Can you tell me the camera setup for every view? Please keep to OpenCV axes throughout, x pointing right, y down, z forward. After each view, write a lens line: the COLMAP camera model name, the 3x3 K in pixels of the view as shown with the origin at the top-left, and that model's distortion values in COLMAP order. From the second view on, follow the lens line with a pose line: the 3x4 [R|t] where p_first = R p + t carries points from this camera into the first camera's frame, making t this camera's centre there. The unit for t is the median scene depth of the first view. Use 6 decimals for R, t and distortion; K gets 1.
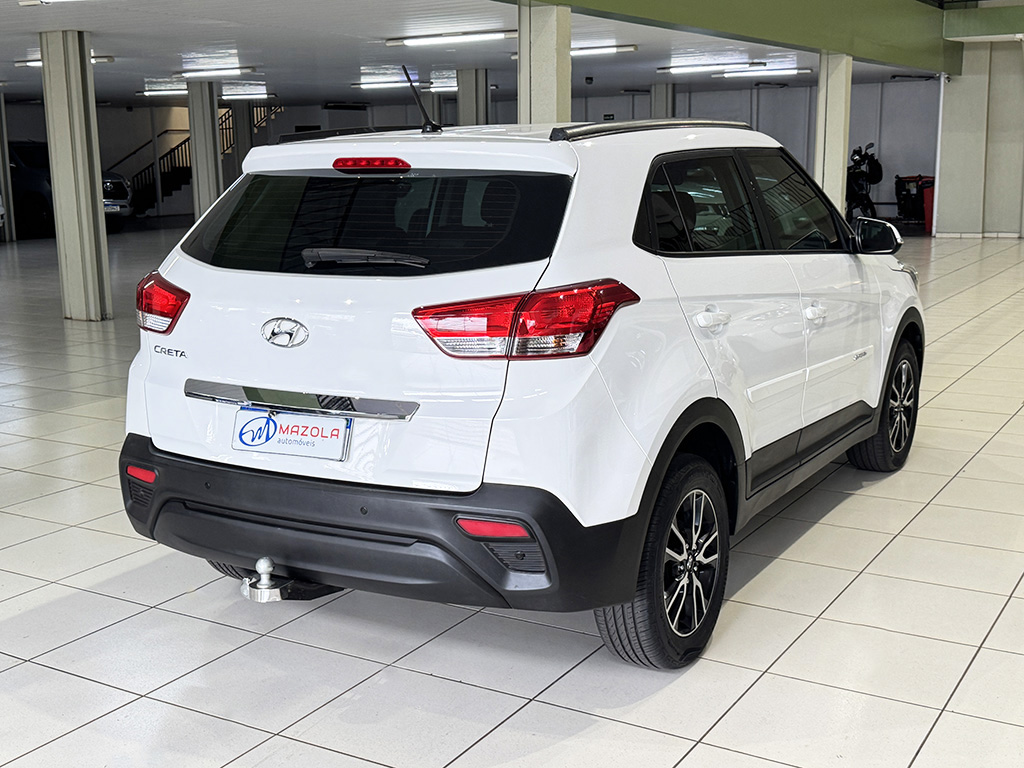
lens RADIAL K [[1236.6, 0, 518.4], [0, 1236.6, 383.9], [0, 0, 1]] dist [0.082181, 0.000000]
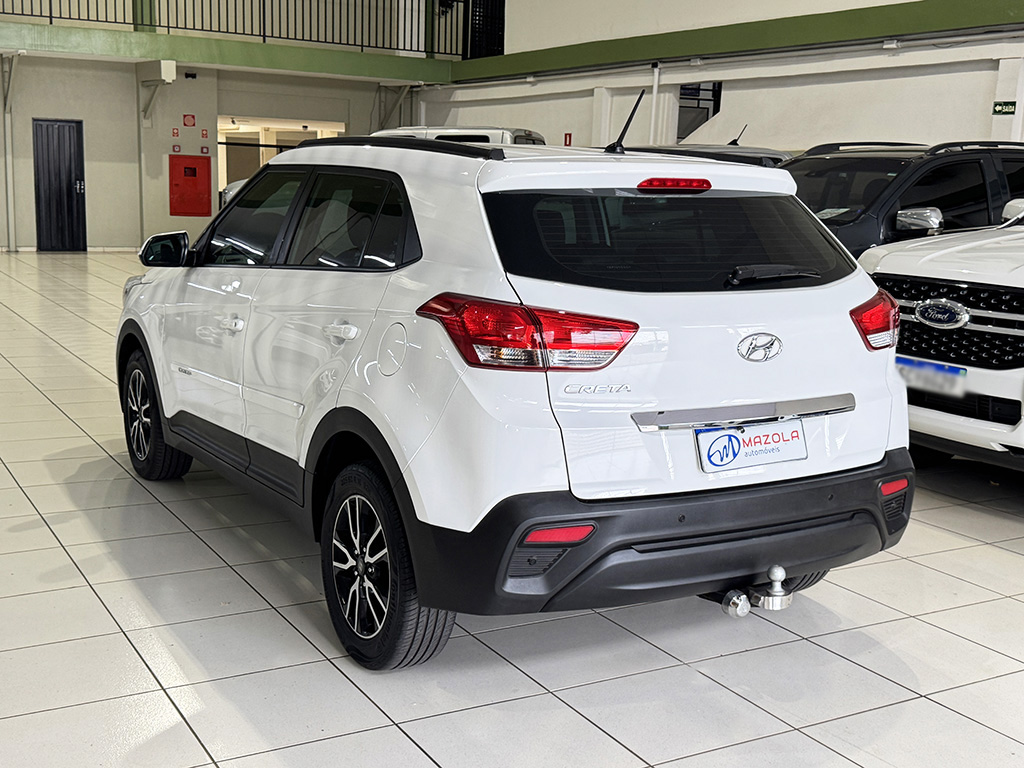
lens RADIAL K [[1236.6, 0, 513.0], [0, 1236.6, 373.3], [0, 0, 1]] dist [0.082181, 0.000000]
pose [[0.499060, -0.110852, 0.859448, -1.139885], [0.126427, 0.990486, 0.054340, -0.098365], [-0.857296, 0.081538, 0.508327, 0.628610]]
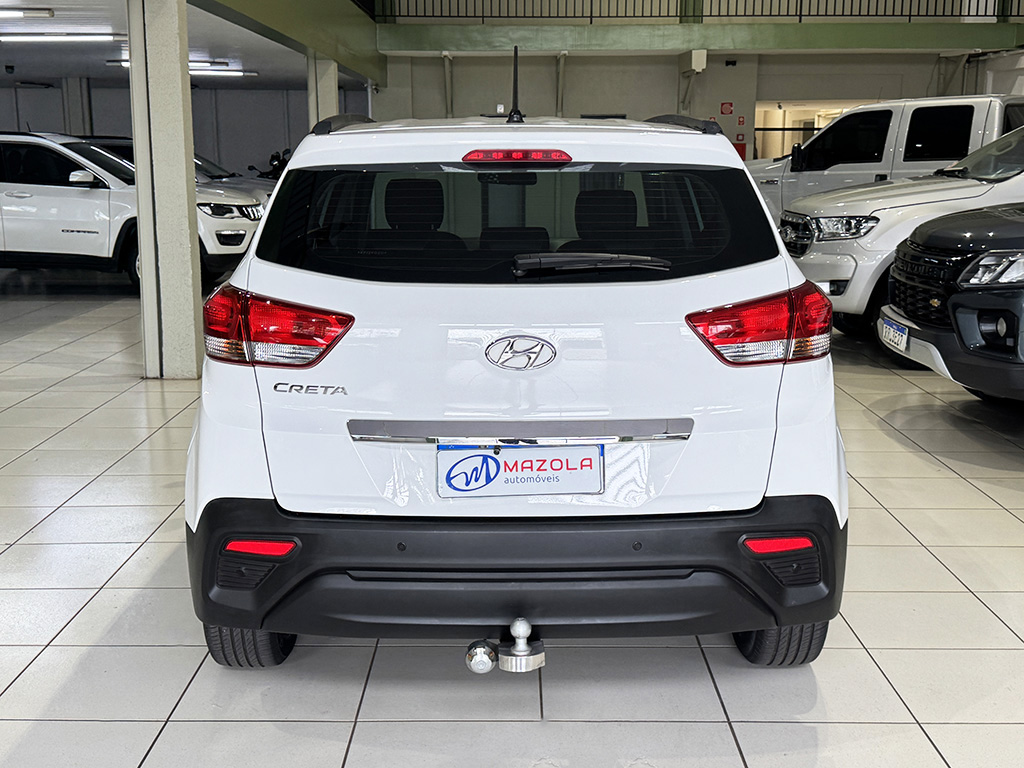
lens RADIAL K [[1236.6, 0, 518.2], [0, 1236.6, 387.0], [0, 0, 1]] dist [0.082181, 0.000000]
pose [[0.858412, -0.081007, 0.506524, -0.599507], [0.082029, 0.996422, 0.020341, -0.033975], [-0.506359, 0.024089, 0.861986, 0.259316]]
